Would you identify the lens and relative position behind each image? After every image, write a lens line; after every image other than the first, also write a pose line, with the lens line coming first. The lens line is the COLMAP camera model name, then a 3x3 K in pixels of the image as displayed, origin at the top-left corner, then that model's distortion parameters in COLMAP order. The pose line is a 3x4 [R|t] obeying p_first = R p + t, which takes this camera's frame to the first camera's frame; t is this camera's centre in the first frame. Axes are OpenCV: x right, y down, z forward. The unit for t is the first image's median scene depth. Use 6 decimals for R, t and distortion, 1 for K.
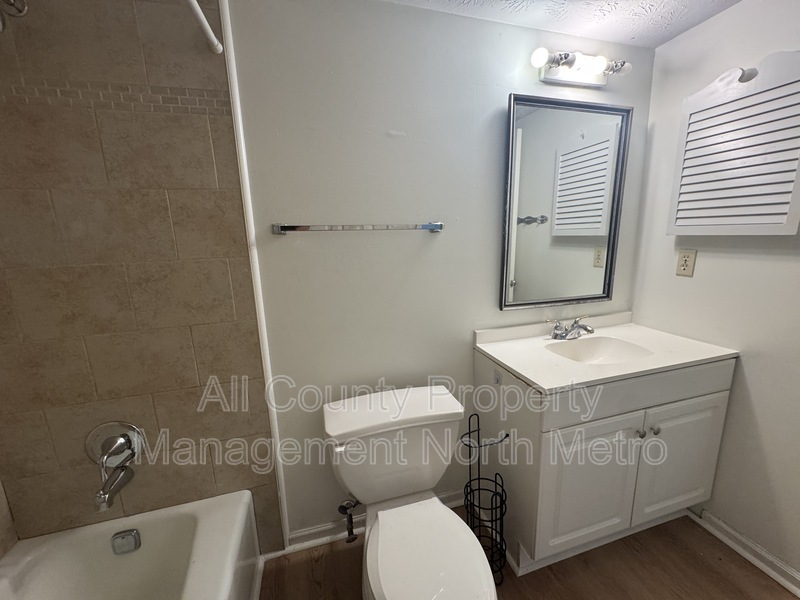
lens RADIAL K [[318.5, 0, 395.7], [0, 318.5, 303.3], [0, 0, 1]] dist [-0.003995, 0.001119]
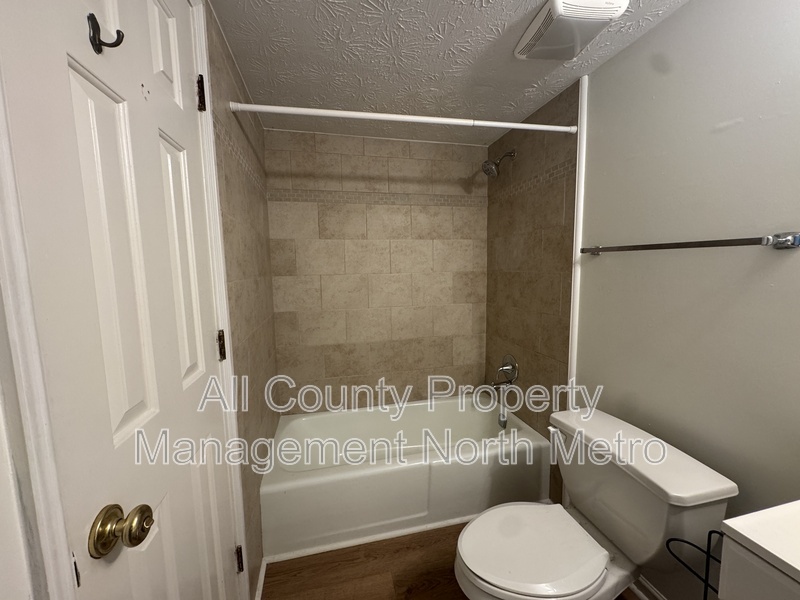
lens RADIAL K [[318.5, 0, 400.2], [0, 318.5, 300.0], [0, 0, 1]] dist [-0.003995, 0.001119]
pose [[-0.041276, 0.141984, -0.989008, 0.932756], [-0.167292, 0.974896, 0.146940, -0.106697], [0.985043, 0.171518, -0.016487, 0.329199]]
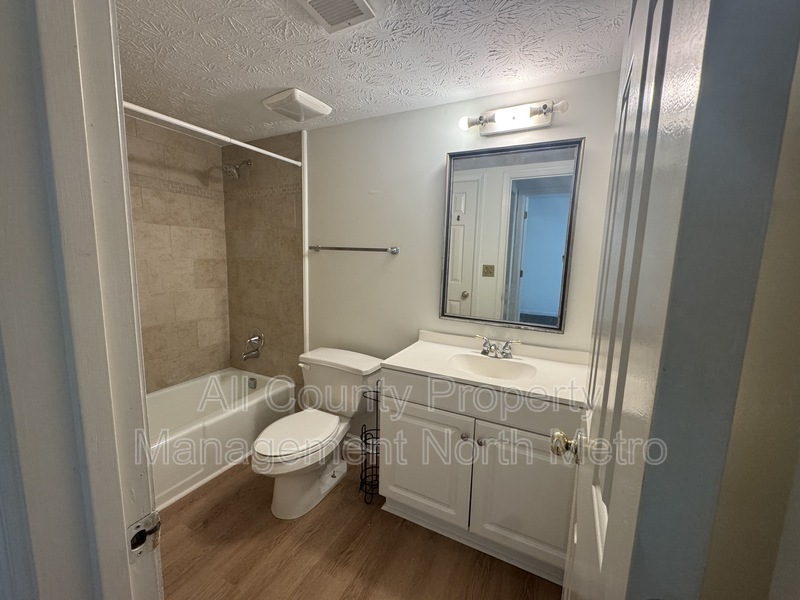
lens RADIAL K [[318.5, 0, 399.9], [0, 318.5, 298.3], [0, 0, 1]] dist [-0.003995, 0.001119]
pose [[0.734411, 0.144920, -0.663053, 1.347073], [-0.180130, 0.983522, 0.015448, -0.059987], [0.654365, 0.108090, 0.748413, -0.063855]]
